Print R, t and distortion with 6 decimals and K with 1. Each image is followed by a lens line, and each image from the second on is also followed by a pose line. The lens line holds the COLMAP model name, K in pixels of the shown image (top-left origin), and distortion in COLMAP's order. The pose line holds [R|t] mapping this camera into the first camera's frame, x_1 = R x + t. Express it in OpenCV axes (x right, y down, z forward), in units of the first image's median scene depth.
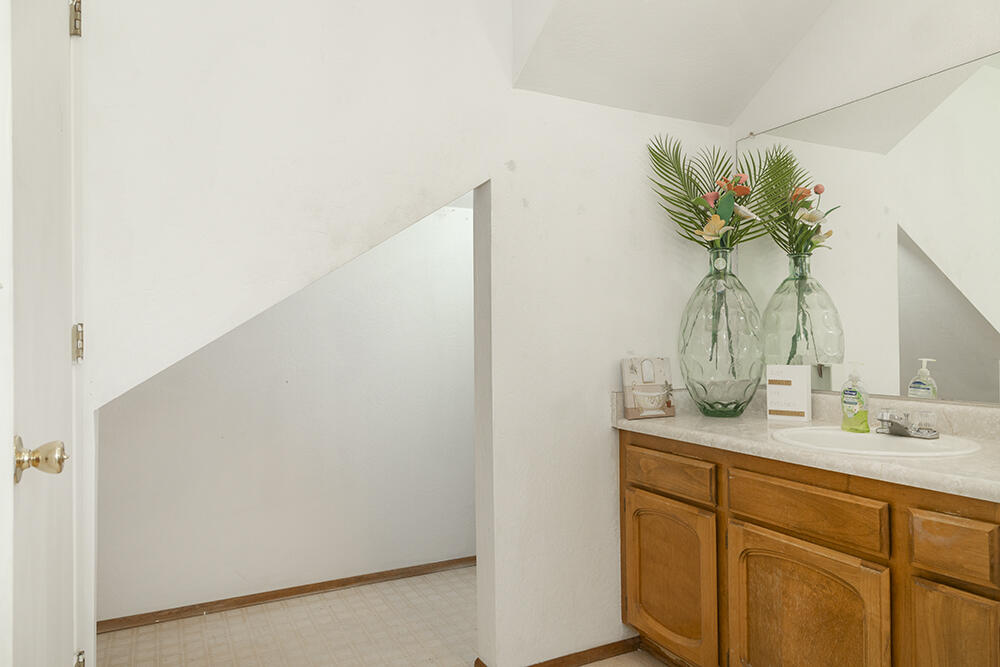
lens RADIAL K [[675.8, 0, 500.0], [0, 675.8, 333.5], [0, 0, 1]] dist [-0.001184, -0.003589]
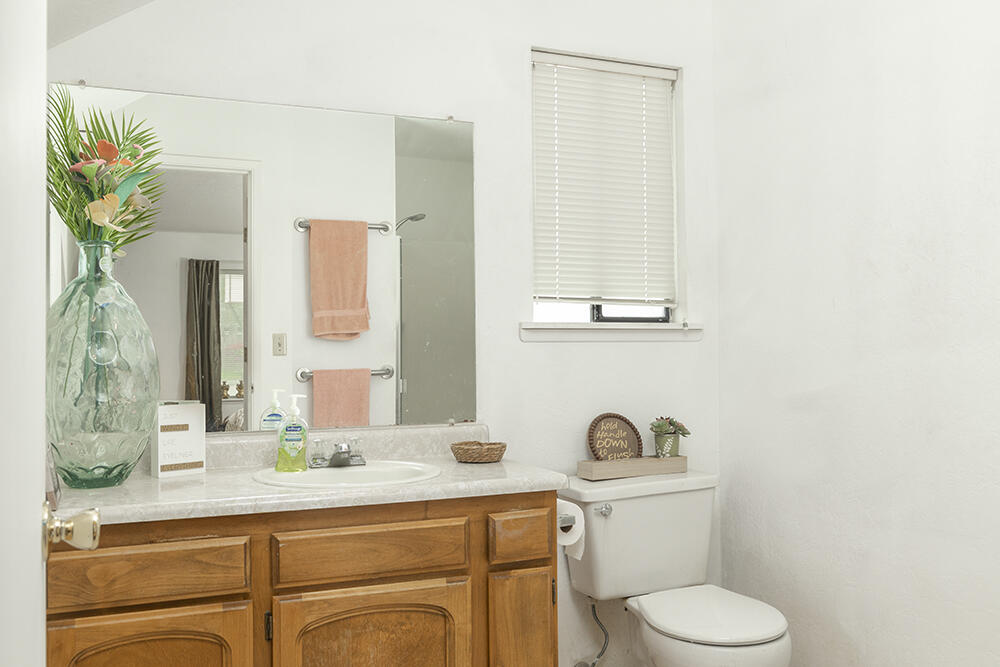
lens RADIAL K [[914.3, 0, 500.0], [0, 914.3, 333.5], [0, 0, 1]] dist [0.001651, -0.001154]
pose [[0.063361, 0.023749, 0.997708, -0.777281], [0.004679, 0.999699, -0.024094, -0.011337], [-0.997980, 0.006195, 0.063231, 0.712549]]
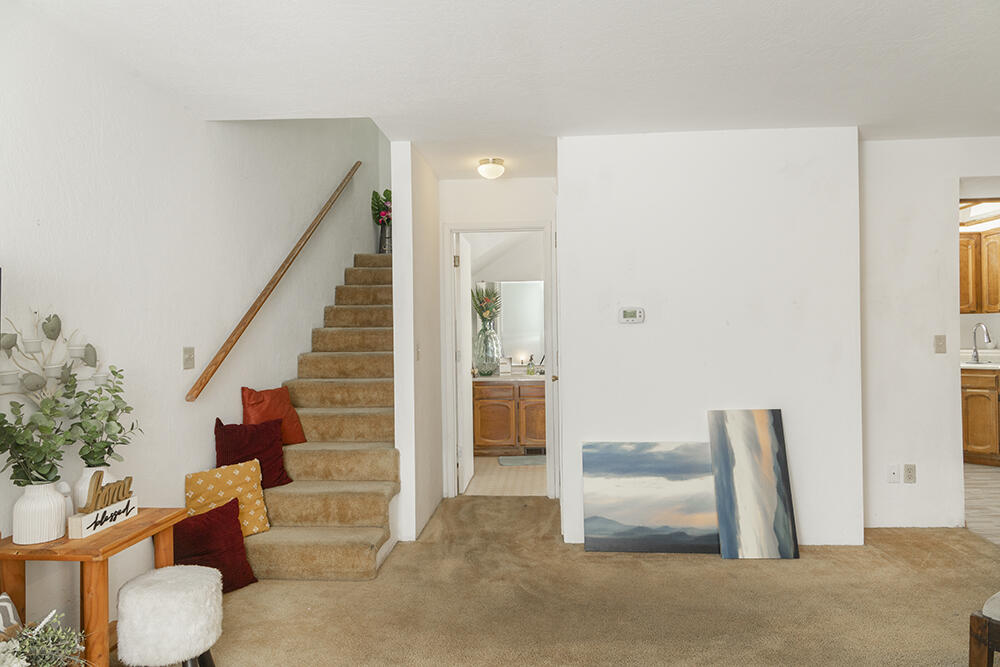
lens RADIAL K [[675.8, 0, 500.0], [0, 675.8, 333.5], [0, 0, 1]] dist [-0.001184, -0.003589]
pose [[0.518665, 0.003282, 0.854971, -3.039437], [0.006002, 0.999954, -0.007479, -0.061210], [-0.854956, 0.009011, 0.518622, -0.865586]]
